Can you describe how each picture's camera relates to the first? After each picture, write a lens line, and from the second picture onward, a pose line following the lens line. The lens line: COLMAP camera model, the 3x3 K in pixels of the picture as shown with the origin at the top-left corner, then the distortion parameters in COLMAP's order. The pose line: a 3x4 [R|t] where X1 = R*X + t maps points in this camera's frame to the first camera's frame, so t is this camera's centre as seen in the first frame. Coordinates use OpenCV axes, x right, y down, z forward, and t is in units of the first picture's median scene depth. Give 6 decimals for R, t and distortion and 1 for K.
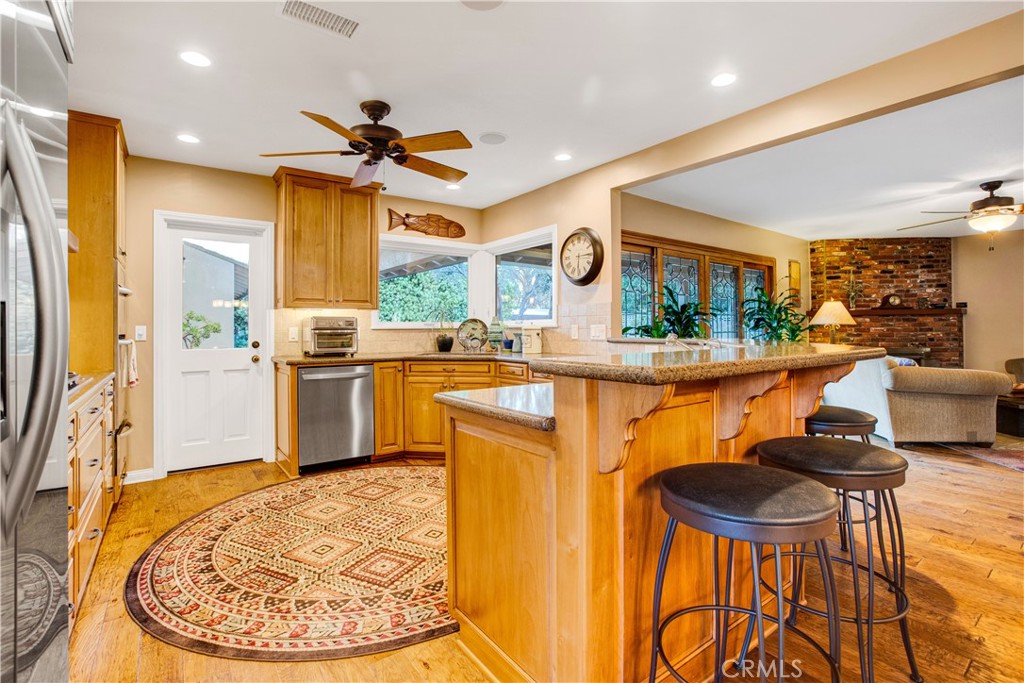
lens RADIAL K [[472.6, 0, 513.7], [0, 472.6, 329.3], [0, 0, 1]] dist [-0.048735, 0.014567]
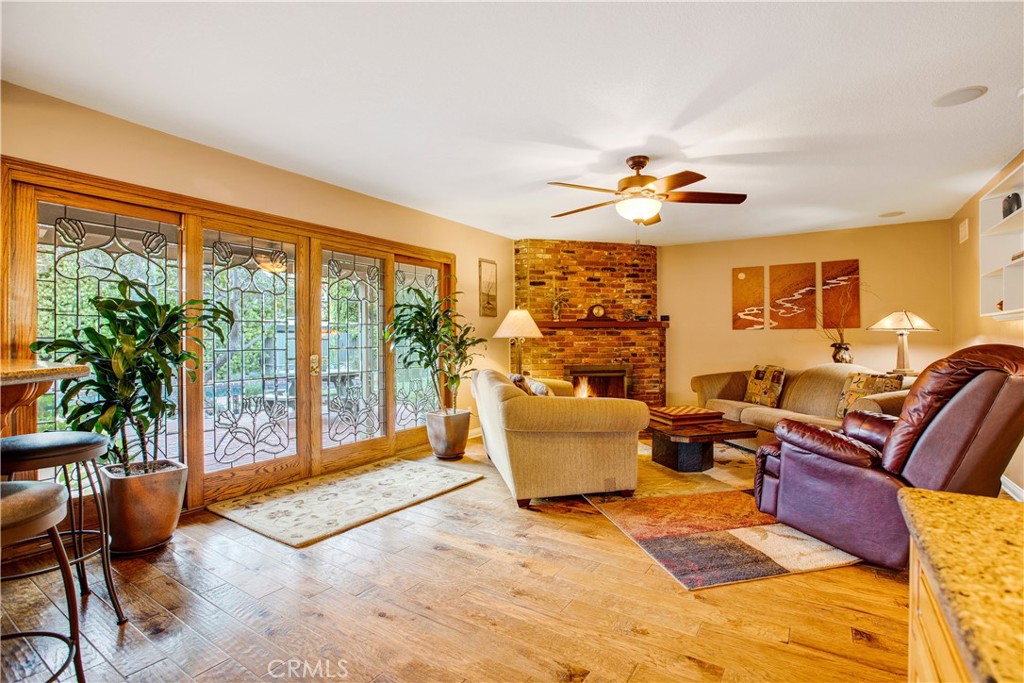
lens RADIAL K [[472.6, 0, 510.2], [0, 472.6, 342.9], [0, 0, 1]] dist [-0.048735, 0.014567]
pose [[0.942710, 0.003250, 0.333598, 0.549032], [-0.003665, 0.999993, 0.000615, -0.002364], [-0.333594, -0.001802, 0.942715, 0.295269]]
